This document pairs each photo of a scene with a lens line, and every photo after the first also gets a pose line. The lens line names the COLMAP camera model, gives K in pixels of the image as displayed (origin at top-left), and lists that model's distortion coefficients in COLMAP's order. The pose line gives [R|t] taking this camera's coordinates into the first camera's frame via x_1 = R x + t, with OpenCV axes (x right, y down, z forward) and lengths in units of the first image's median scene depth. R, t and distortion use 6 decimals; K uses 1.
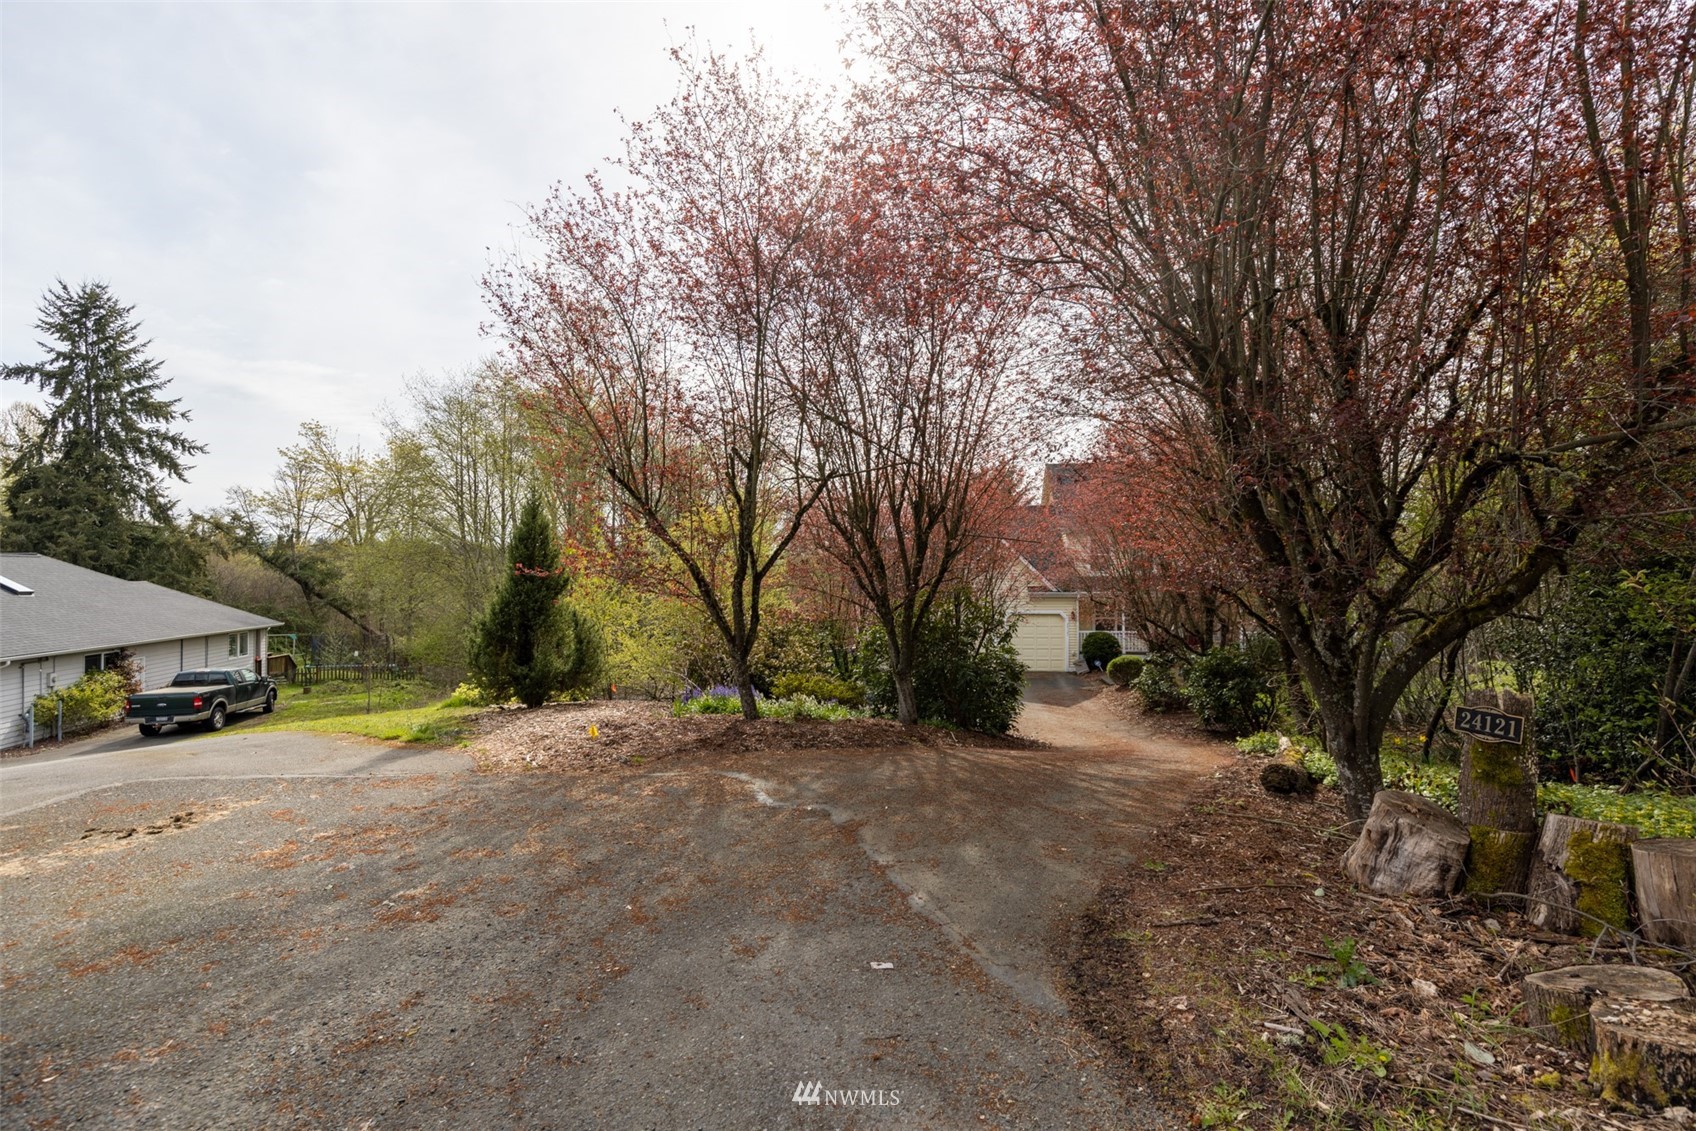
lens RADIAL K [[752.6, 0, 848.0], [0, 752.6, 565.5], [0, 0, 1]] dist [0.001821, 0.000336]
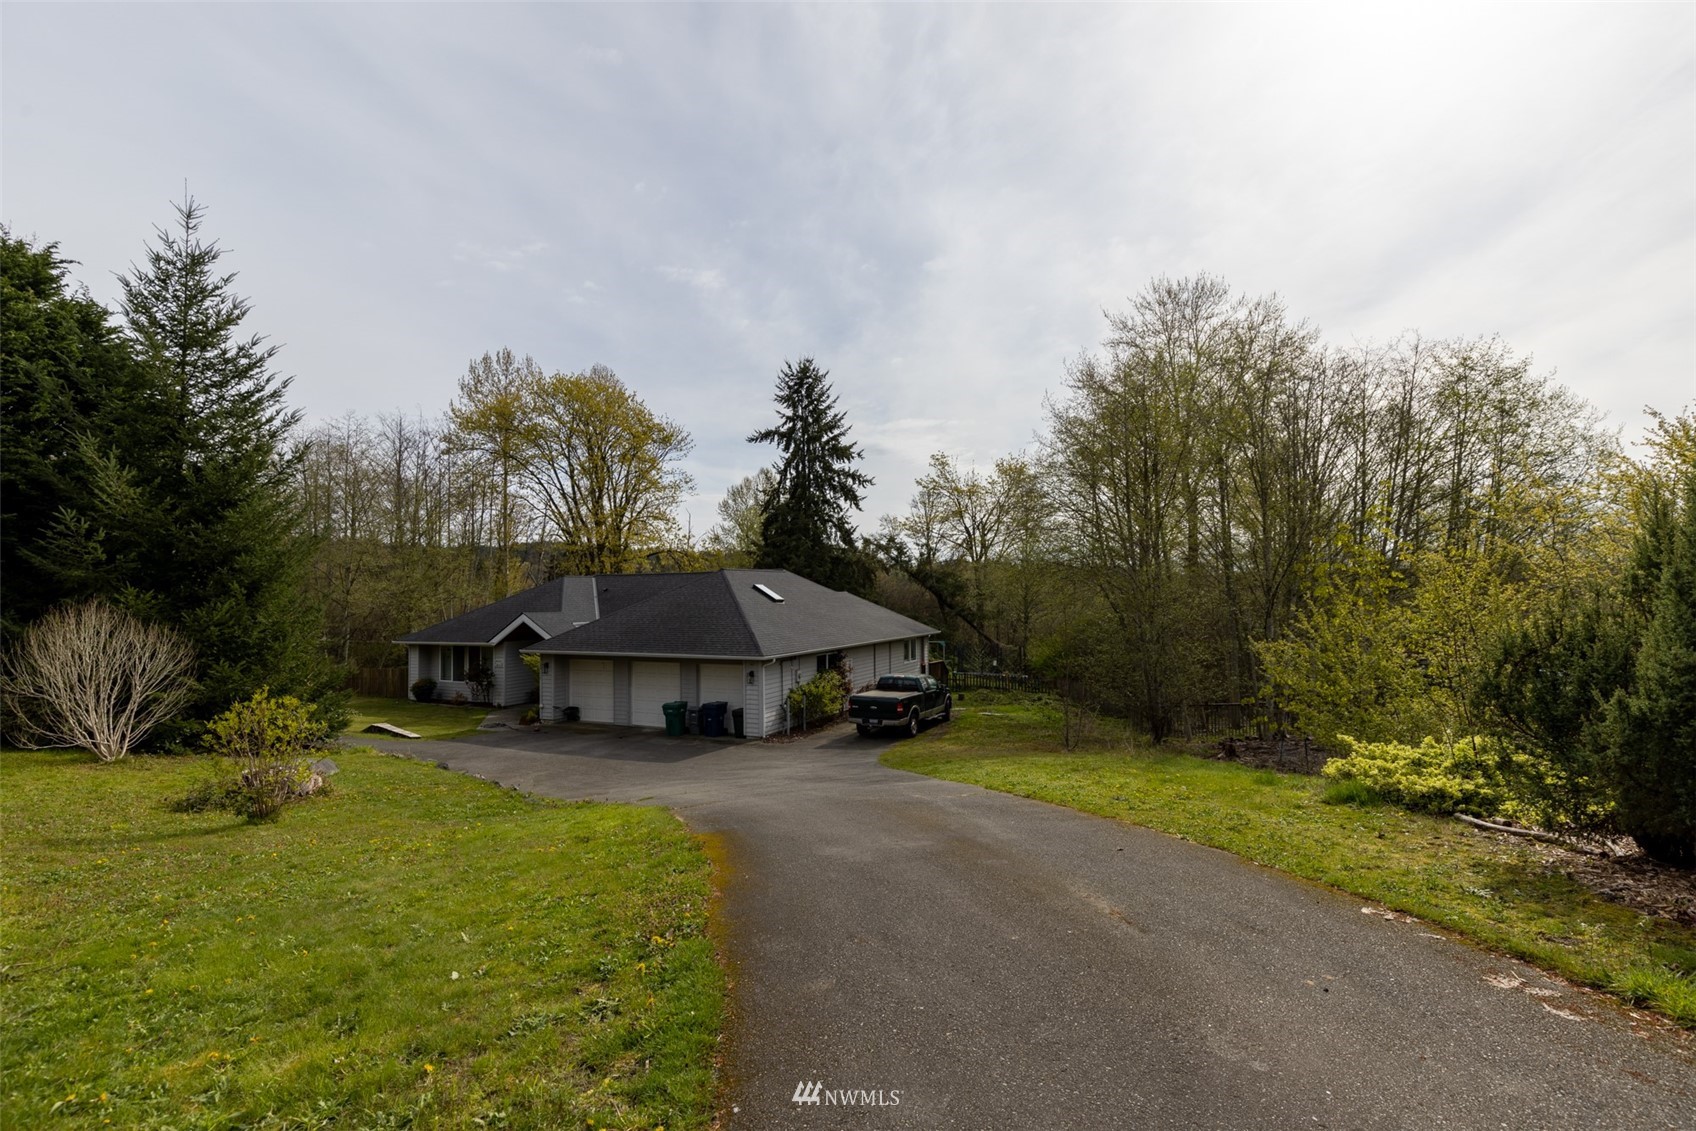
lens RADIAL K [[752.6, 0, 848.0], [0, 752.6, 565.5], [0, 0, 1]] dist [0.001821, 0.000336]
pose [[0.754349, -0.027365, -0.655903, -0.121422], [0.015352, 0.999593, -0.024048, 0.005658], [0.656295, 0.008071, 0.754462, 0.091424]]
